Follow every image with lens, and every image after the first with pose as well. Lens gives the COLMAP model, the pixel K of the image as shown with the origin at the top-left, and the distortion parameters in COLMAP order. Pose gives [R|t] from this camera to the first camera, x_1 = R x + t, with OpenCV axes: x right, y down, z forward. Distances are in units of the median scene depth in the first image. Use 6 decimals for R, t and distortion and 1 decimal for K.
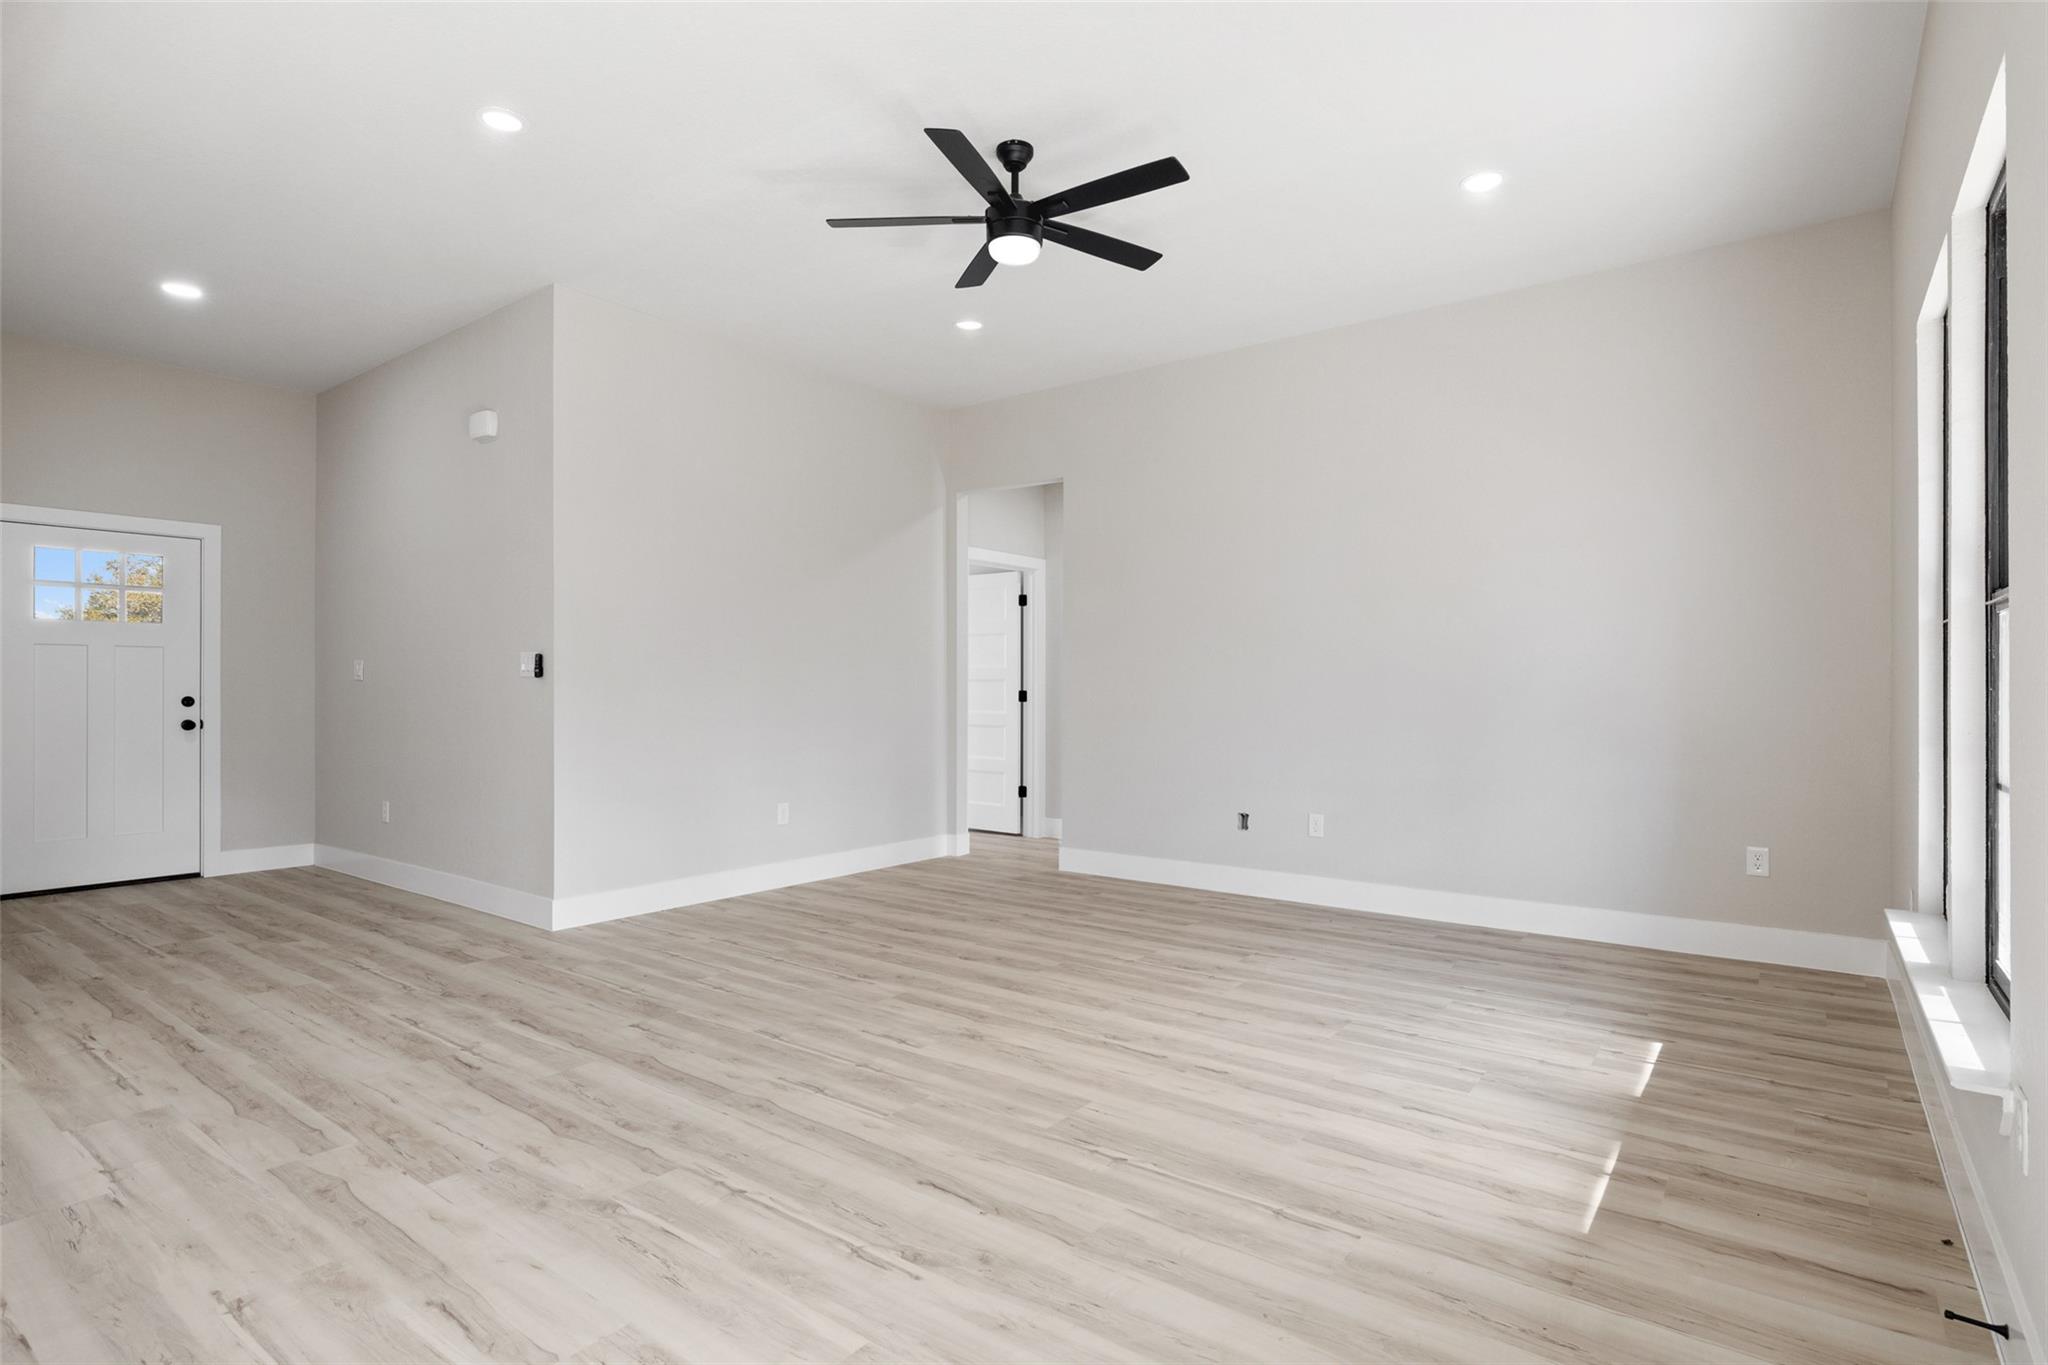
lens RADIAL K [[1031.7, 0, 1024.3], [0, 1031.7, 687.7], [0, 0, 1]] dist [-0.000844, 0.000471]
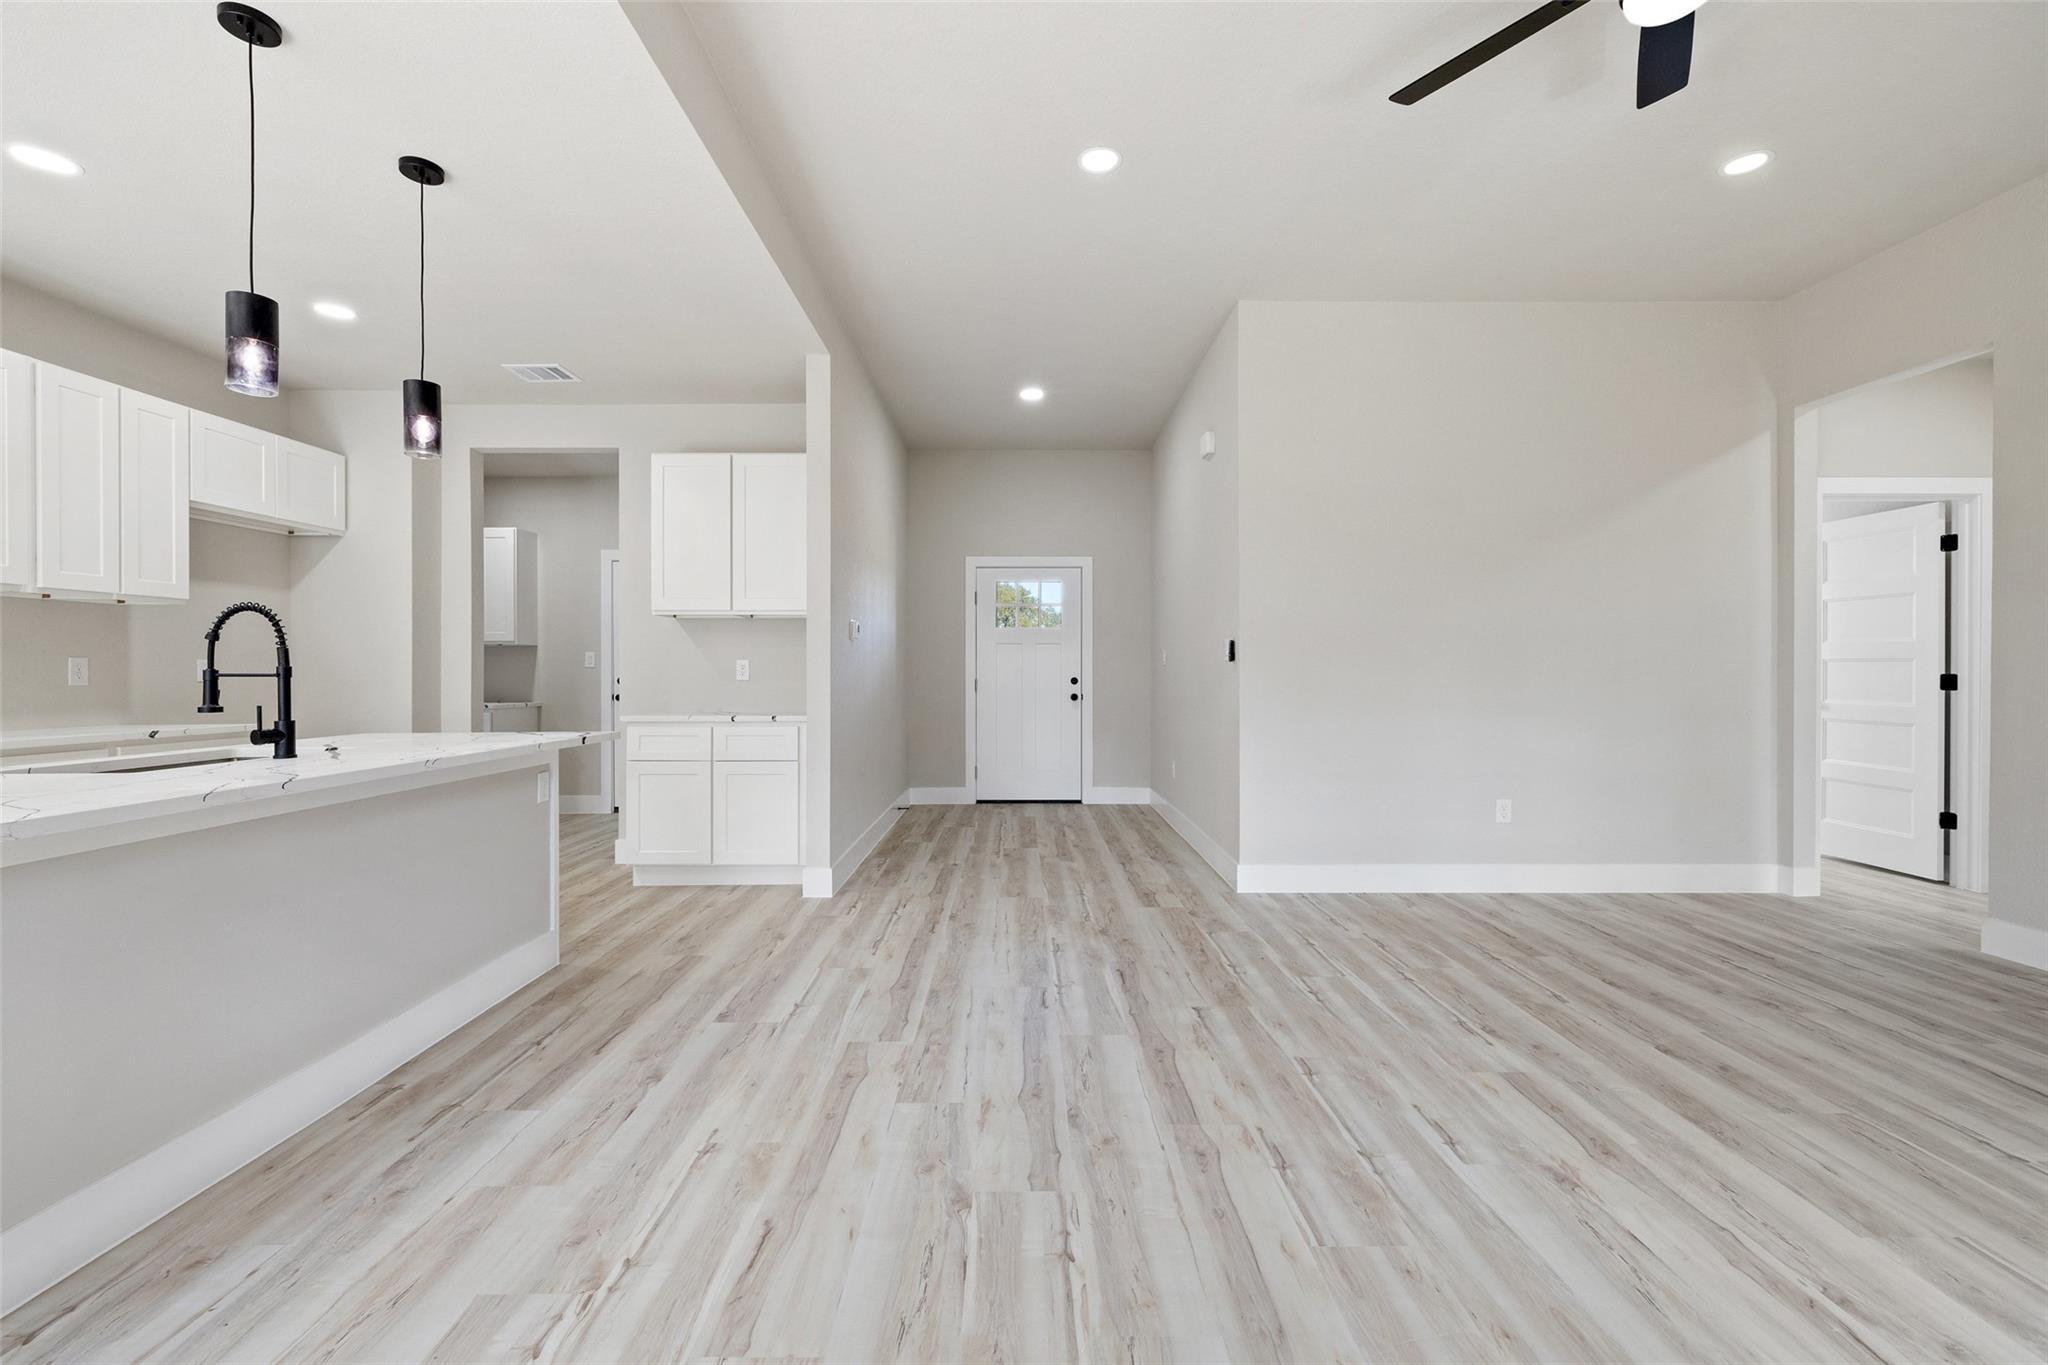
lens RADIAL K [[862.7, 0, 1024.0], [0, 862.7, 675.3], [0, 0, 1]] dist [0.000844, -0.000042]
pose [[0.607494, 0.001925, -0.794322, 0.165983], [0.001303, 0.999993, 0.003419, 0.002319], [0.794323, -0.003112, 0.607488, 0.331283]]
